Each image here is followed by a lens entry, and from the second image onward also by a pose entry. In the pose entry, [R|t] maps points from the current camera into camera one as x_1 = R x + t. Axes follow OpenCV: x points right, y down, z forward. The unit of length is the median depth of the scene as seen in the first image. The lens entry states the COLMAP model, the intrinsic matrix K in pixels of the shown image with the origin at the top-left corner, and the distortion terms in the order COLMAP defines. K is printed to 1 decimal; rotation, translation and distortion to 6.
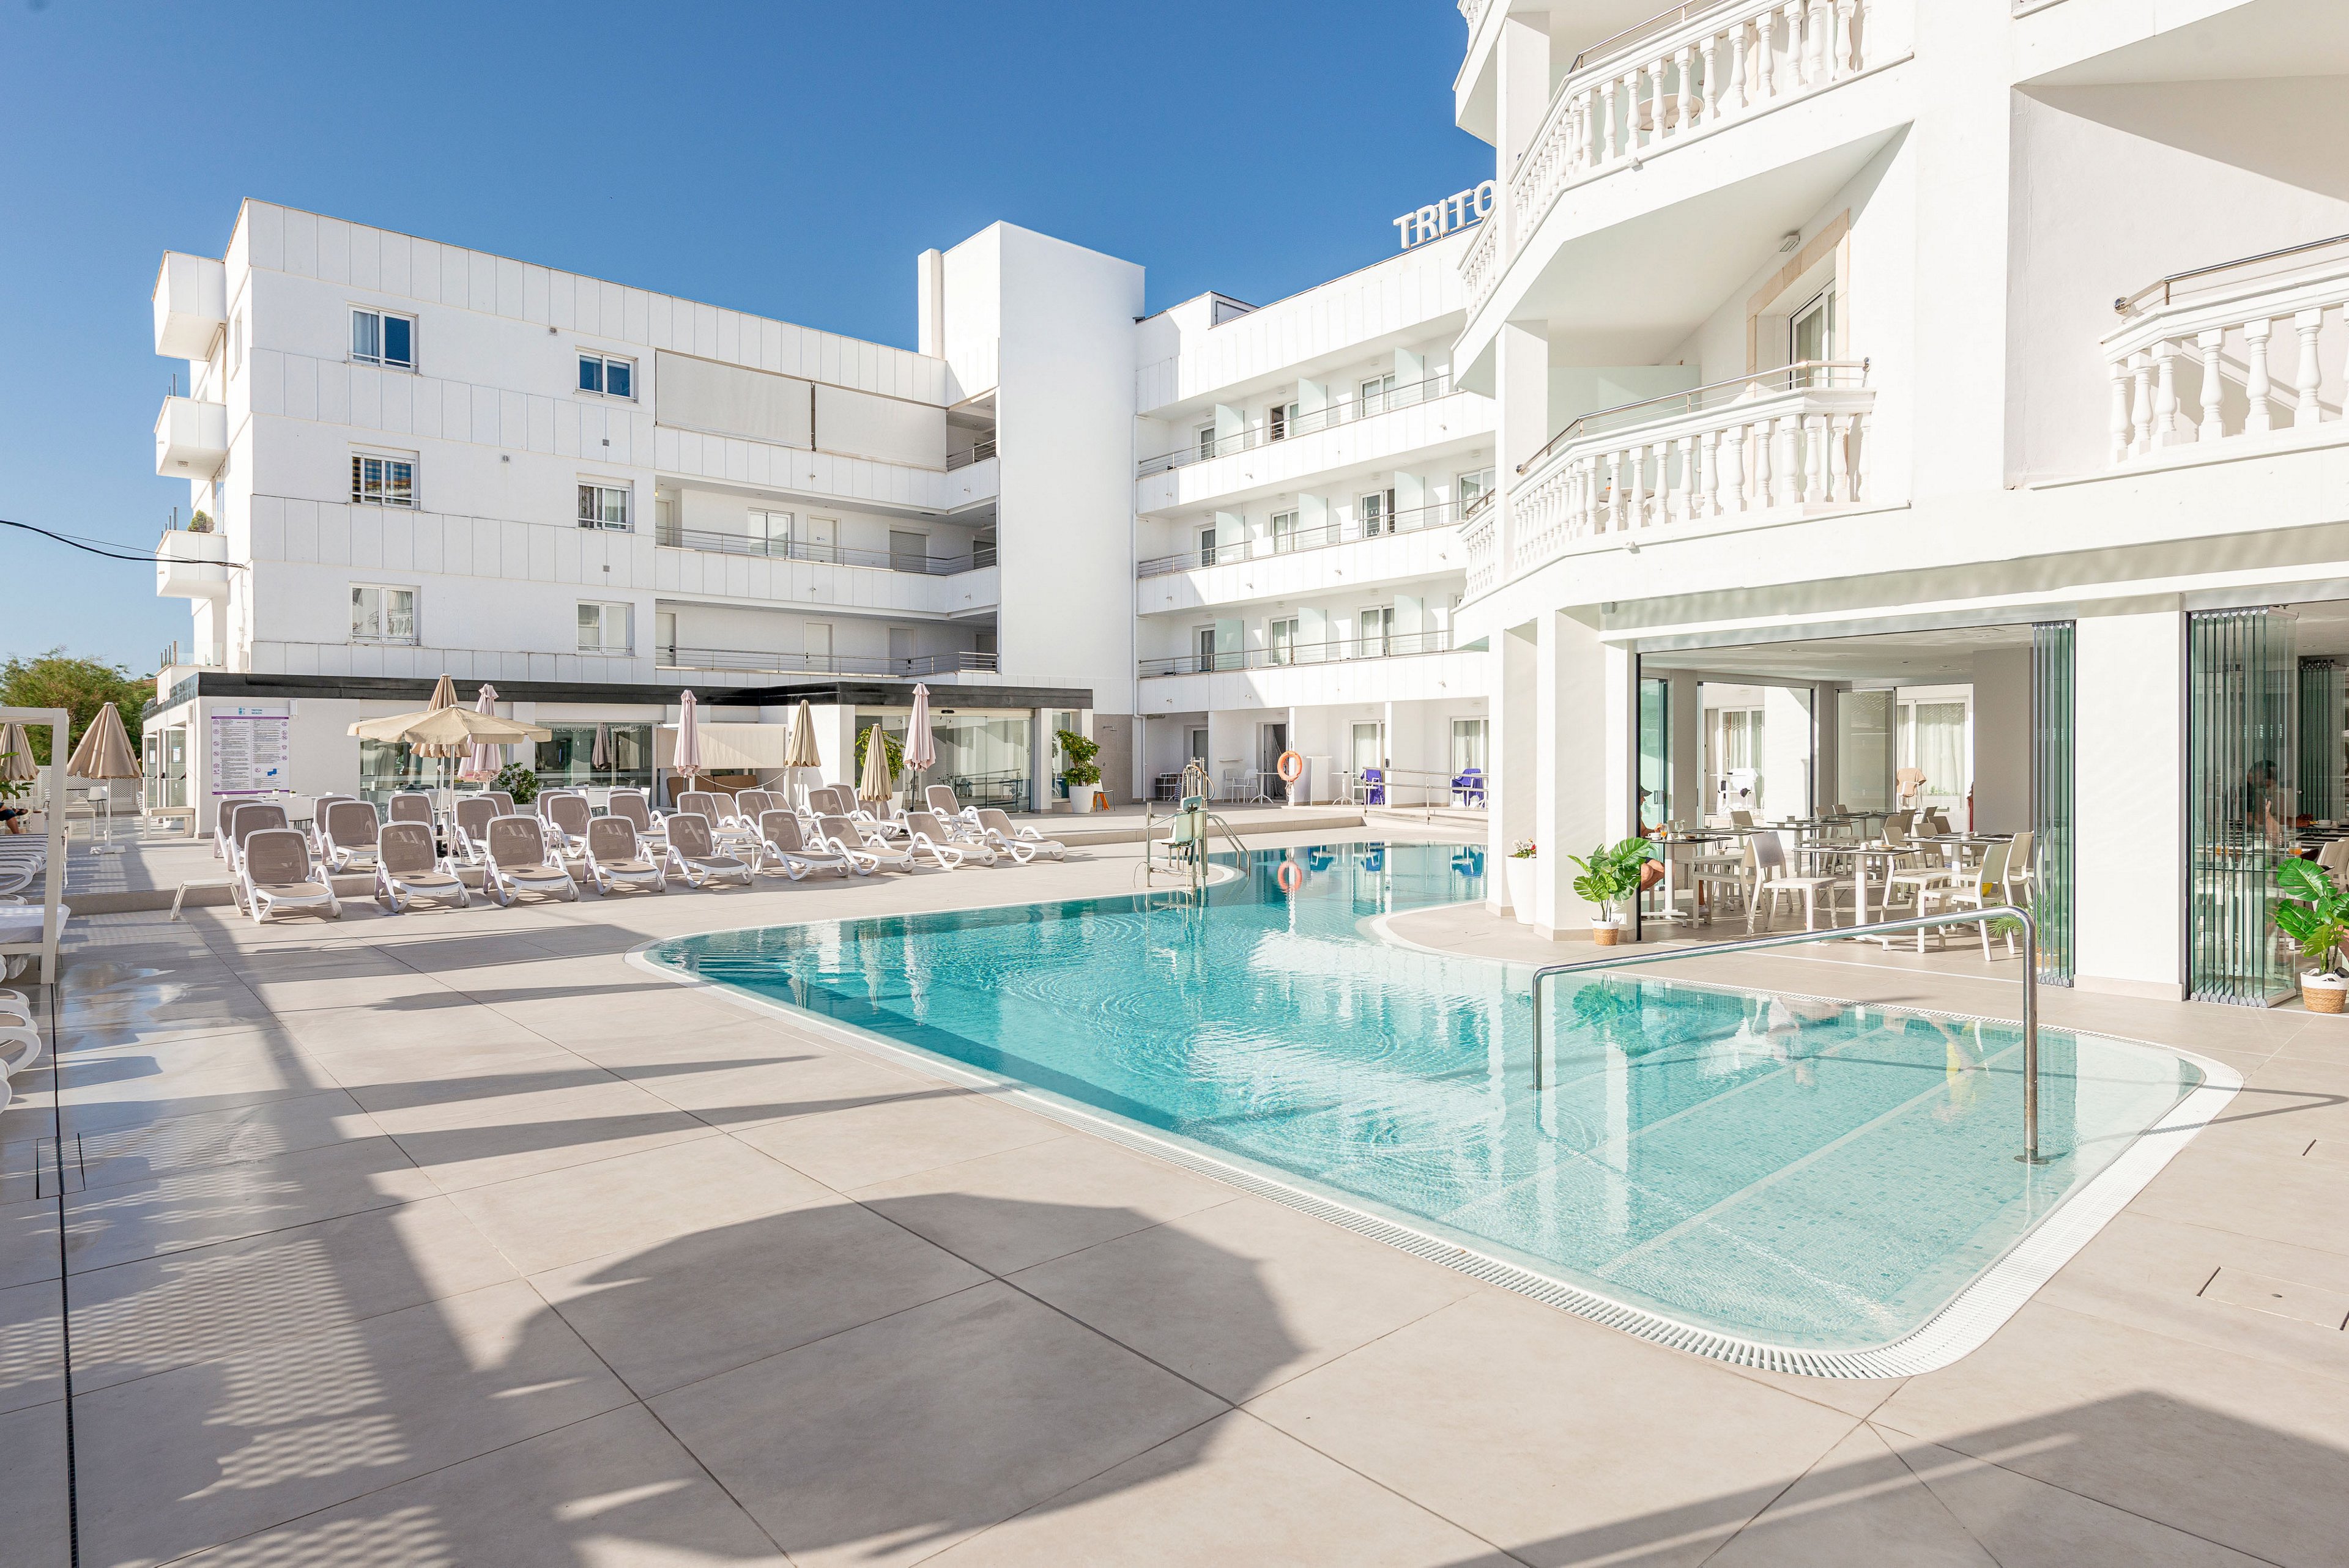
lens RADIAL K [[1207.8, 0, 1163.4], [0, 1207.8, 773.3], [0, 0, 1]] dist [-0.005511, -0.001180]
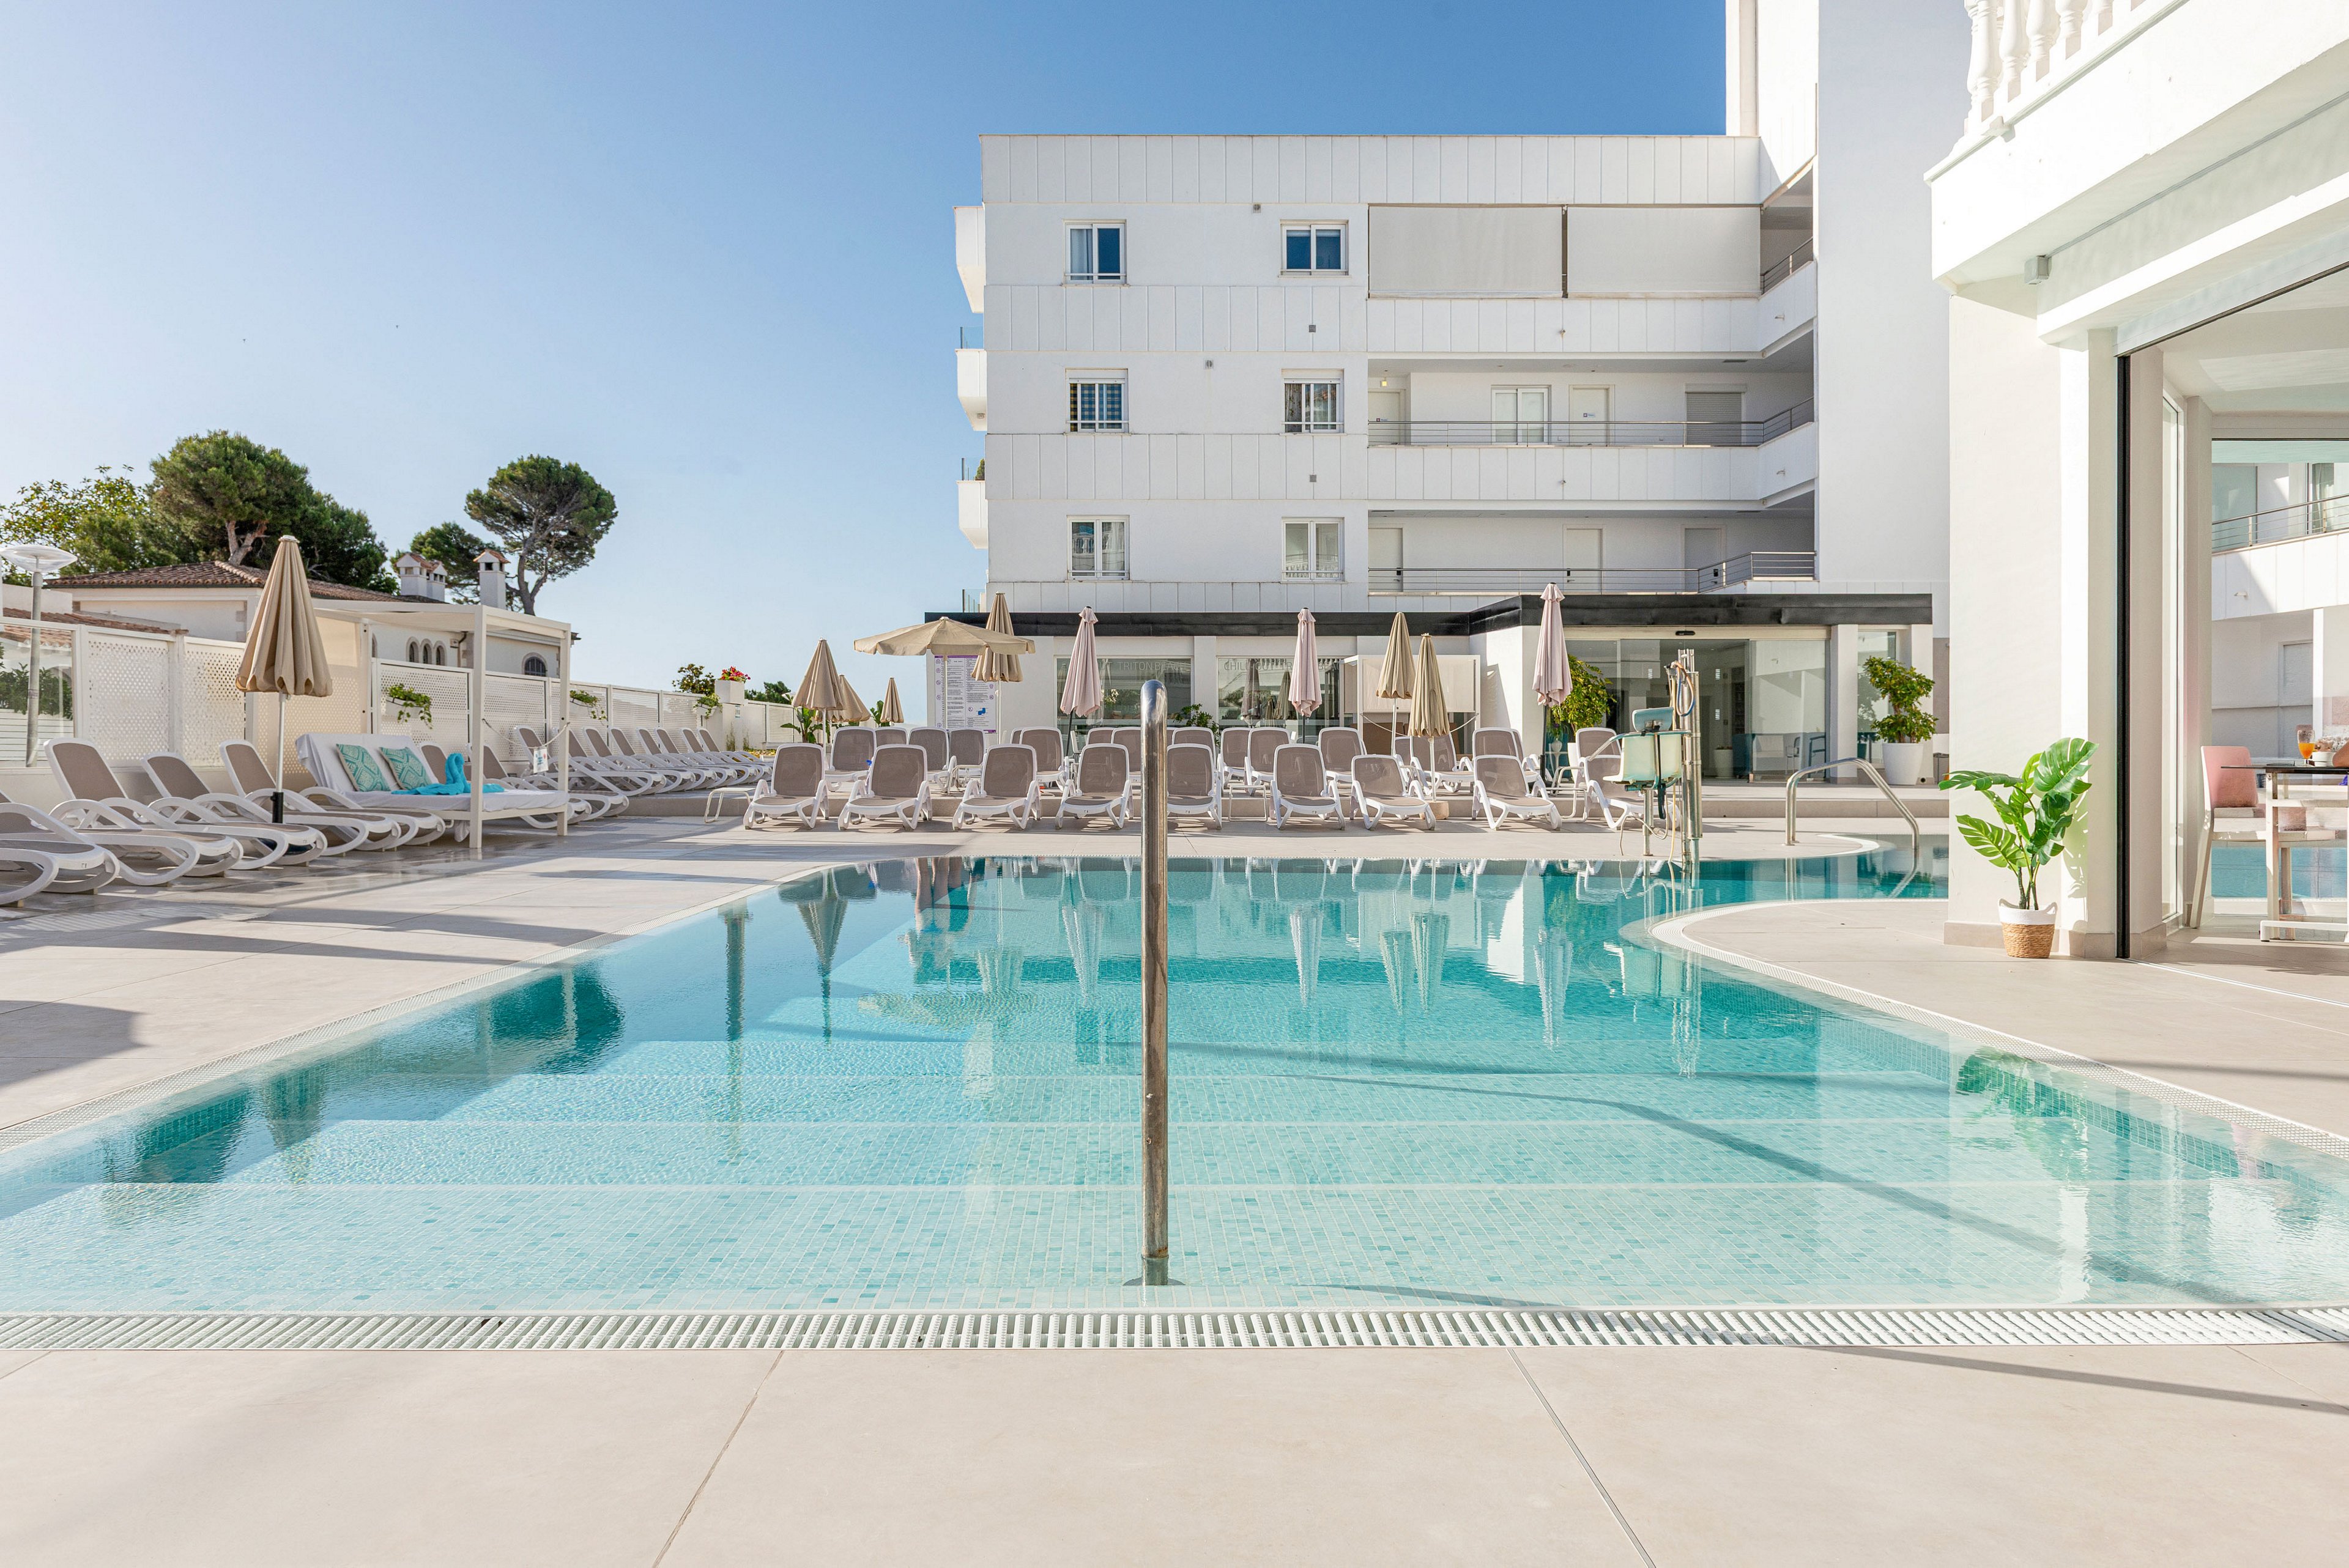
lens RADIAL K [[1593.6, 0, 1169.4], [0, 1593.6, 770.2], [0, 0, 1]] dist [0.003090, -0.001366]
pose [[0.754879, 0.024014, -0.655424, 0.197323], [-0.021043, 0.999702, 0.012392, 0.023041], [0.655526, 0.004437, 0.755159, 0.090380]]
